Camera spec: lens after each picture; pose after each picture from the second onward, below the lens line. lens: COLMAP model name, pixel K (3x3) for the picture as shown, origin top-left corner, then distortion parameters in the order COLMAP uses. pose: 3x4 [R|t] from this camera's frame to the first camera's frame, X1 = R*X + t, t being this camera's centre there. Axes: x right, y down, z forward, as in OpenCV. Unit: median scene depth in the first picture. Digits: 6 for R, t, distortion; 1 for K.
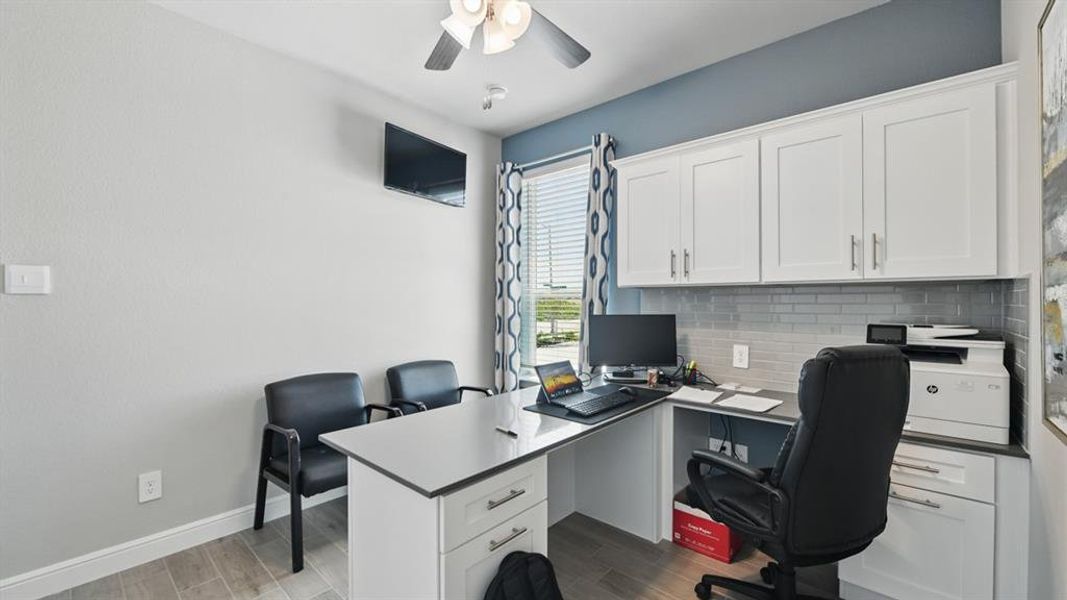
lens RADIAL K [[428.9, 0, 538.7], [0, 428.9, 297.9], [0, 0, 1]] dist [-0.008989, -0.000003]
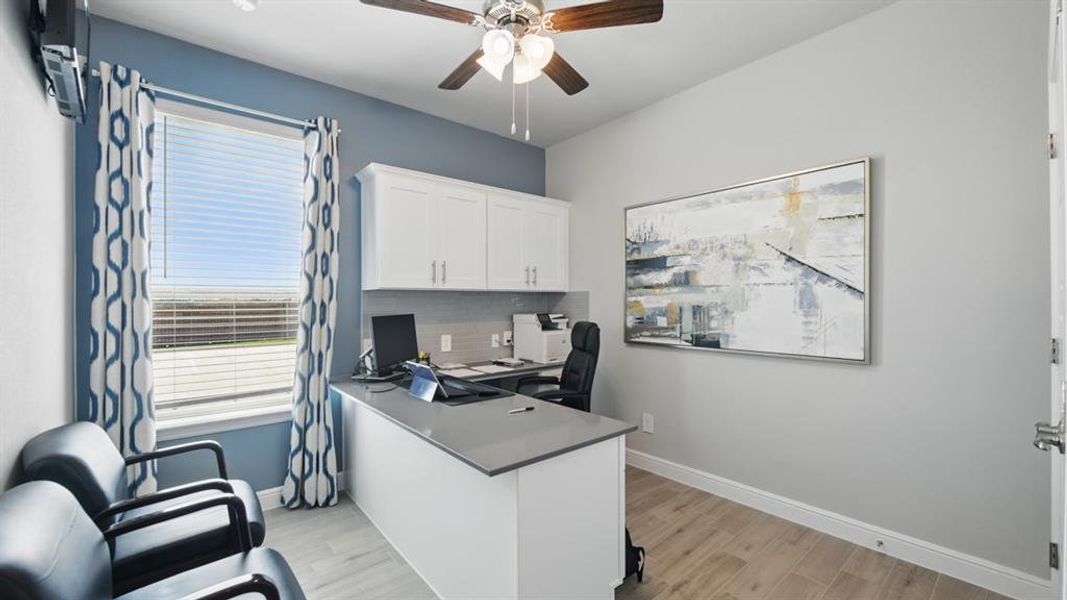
lens RADIAL K [[428.9, 0, 538.7], [0, 428.9, 297.9], [0, 0, 1]] dist [-0.008989, -0.000003]
pose [[0.143303, 0.009619, 0.989632, -0.791218], [-0.000775, 0.999954, -0.009607, 0.006461], [-0.989679, 0.000609, 0.143304, 0.493891]]
